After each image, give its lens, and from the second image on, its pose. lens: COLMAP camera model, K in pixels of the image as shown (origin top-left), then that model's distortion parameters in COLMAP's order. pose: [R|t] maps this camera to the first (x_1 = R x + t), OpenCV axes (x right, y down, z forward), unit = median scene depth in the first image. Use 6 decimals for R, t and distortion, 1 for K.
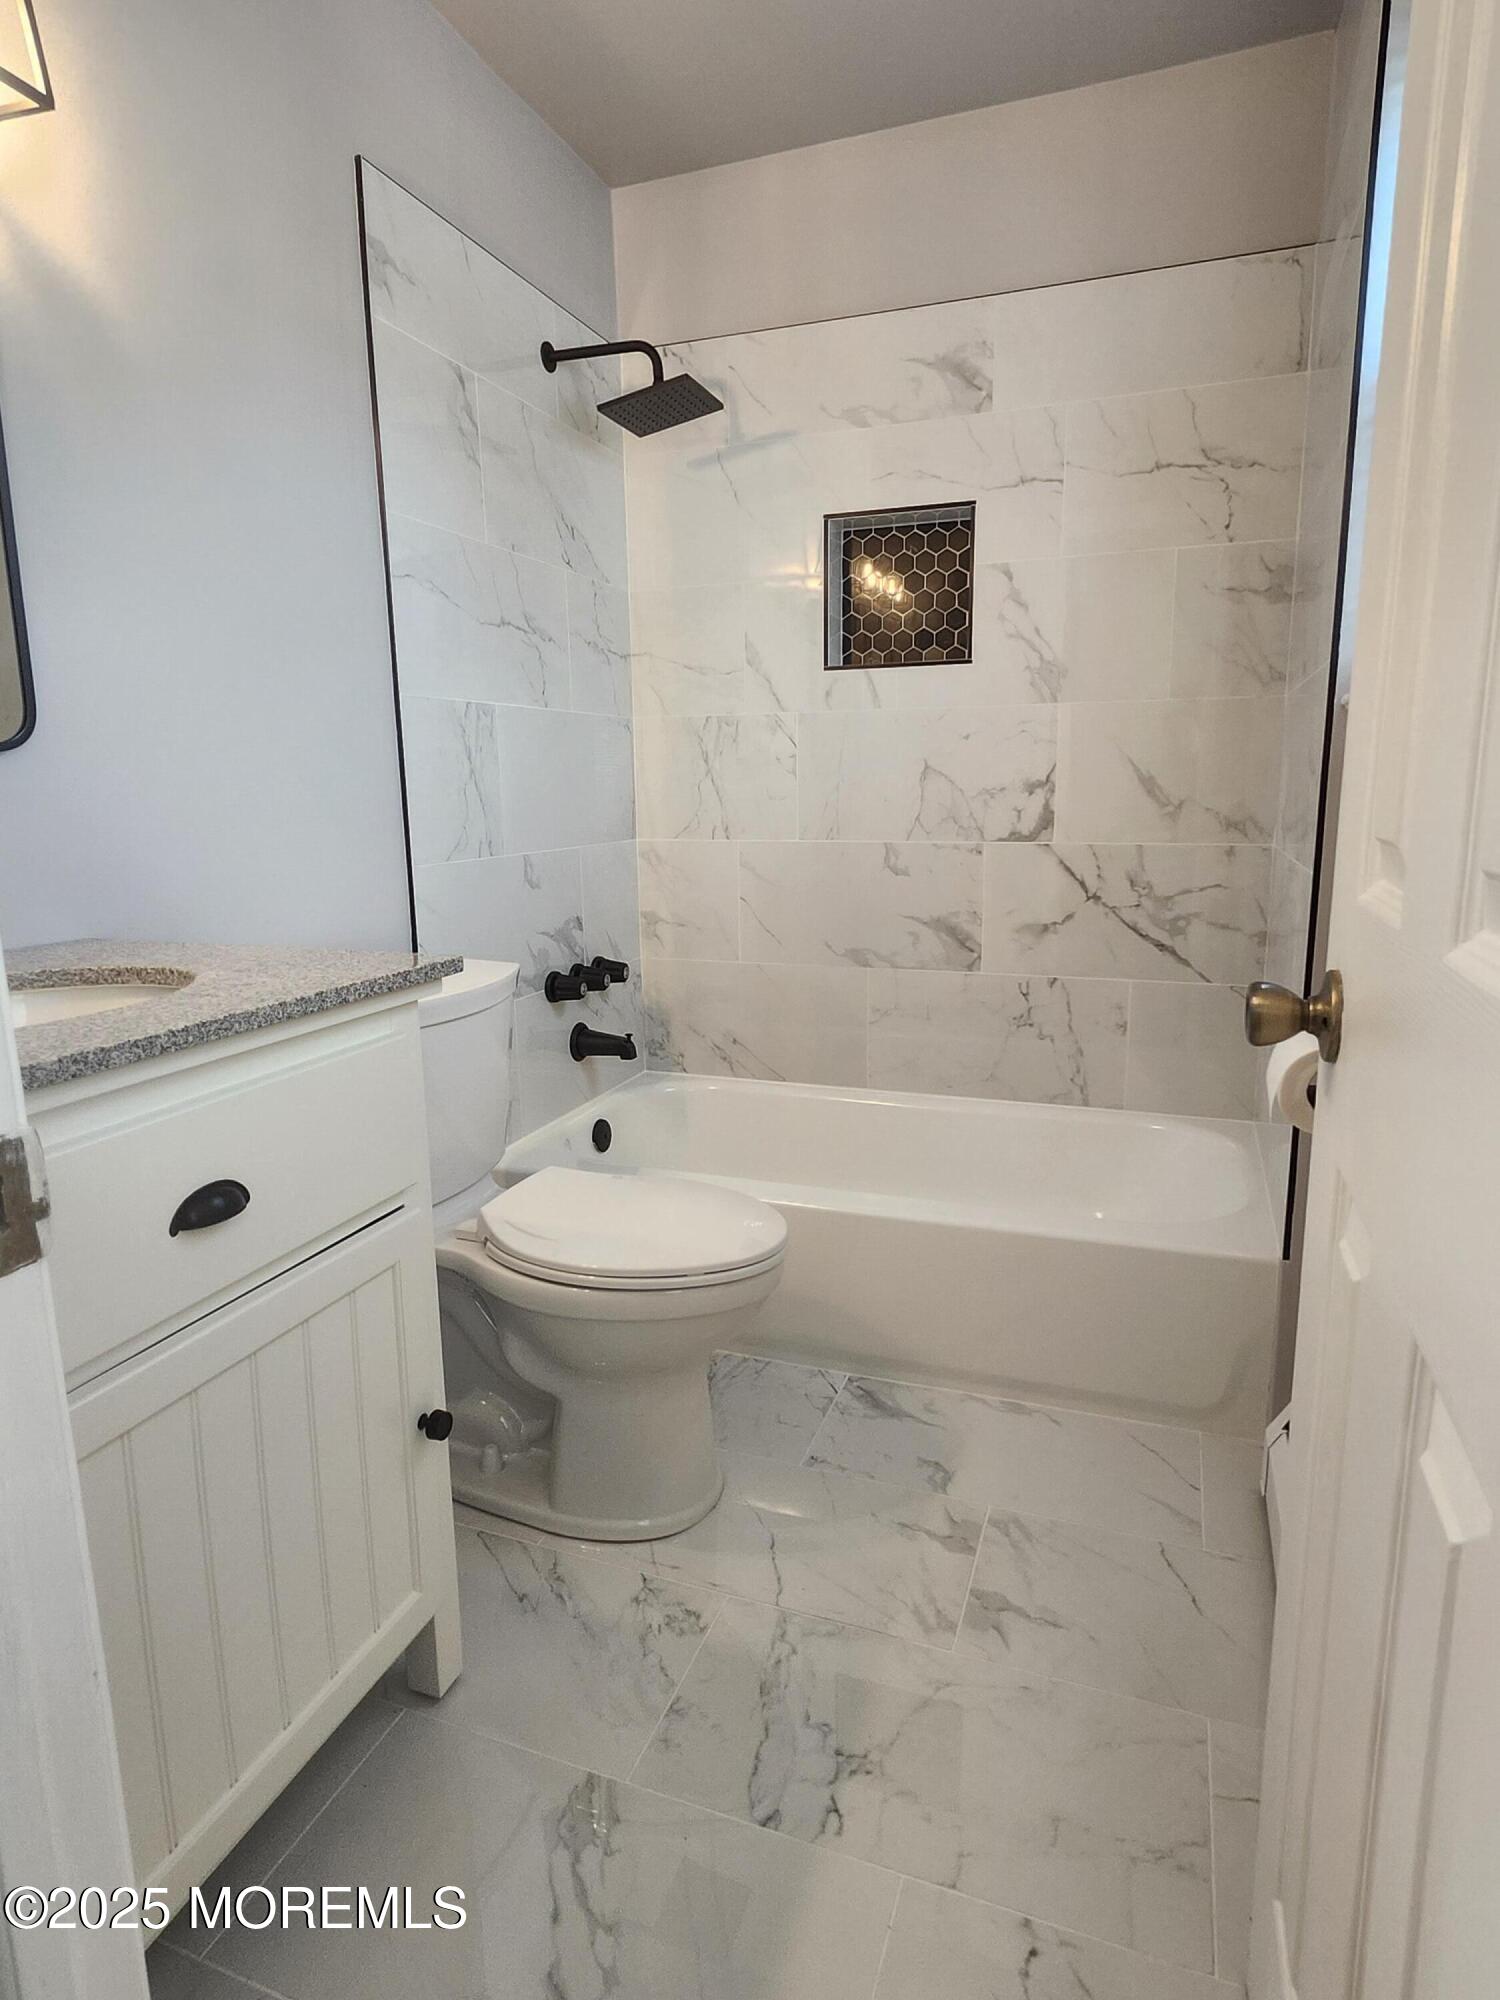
lens RADIAL K [[1121.5, 0, 750.0], [0, 1121.5, 1000.0], [0, 0, 1]] dist [-0.003062, -0.000698]
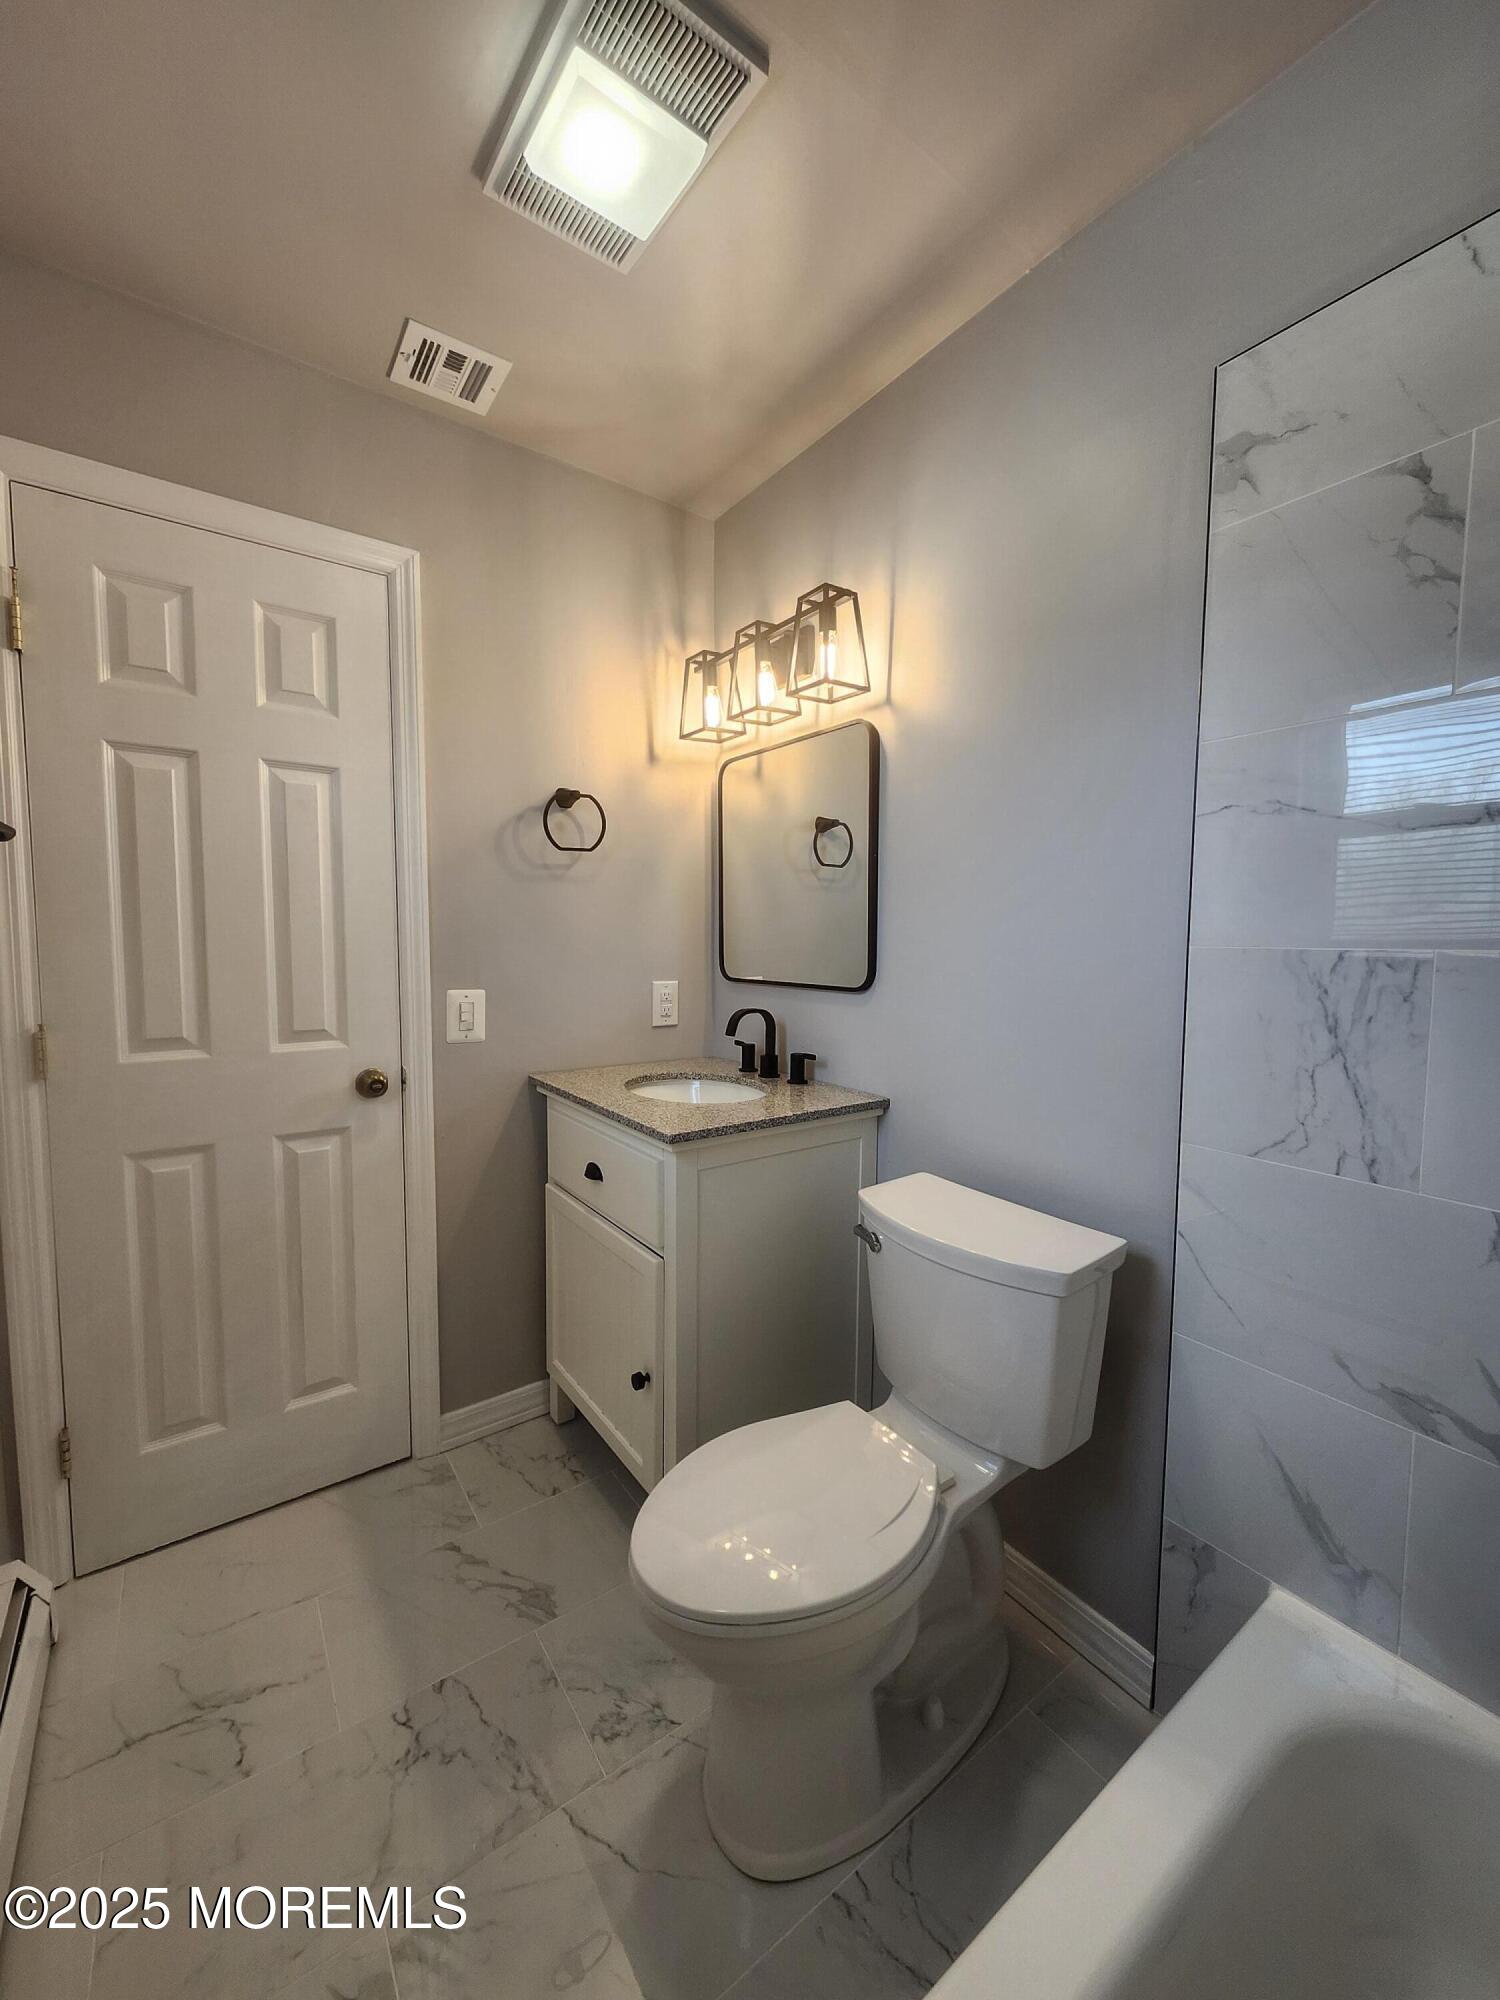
lens RADIAL K [[782.6, 0, 767.7], [0, 782.6, 988.3], [0, 0, 1]] dist [-0.001203, -0.000055]
pose [[-0.552588, 0.066092, -0.830830, 0.494530], [-0.156374, 0.970927, 0.181241, -0.397393], [0.818653, 0.230072, -0.526188, 1.396694]]
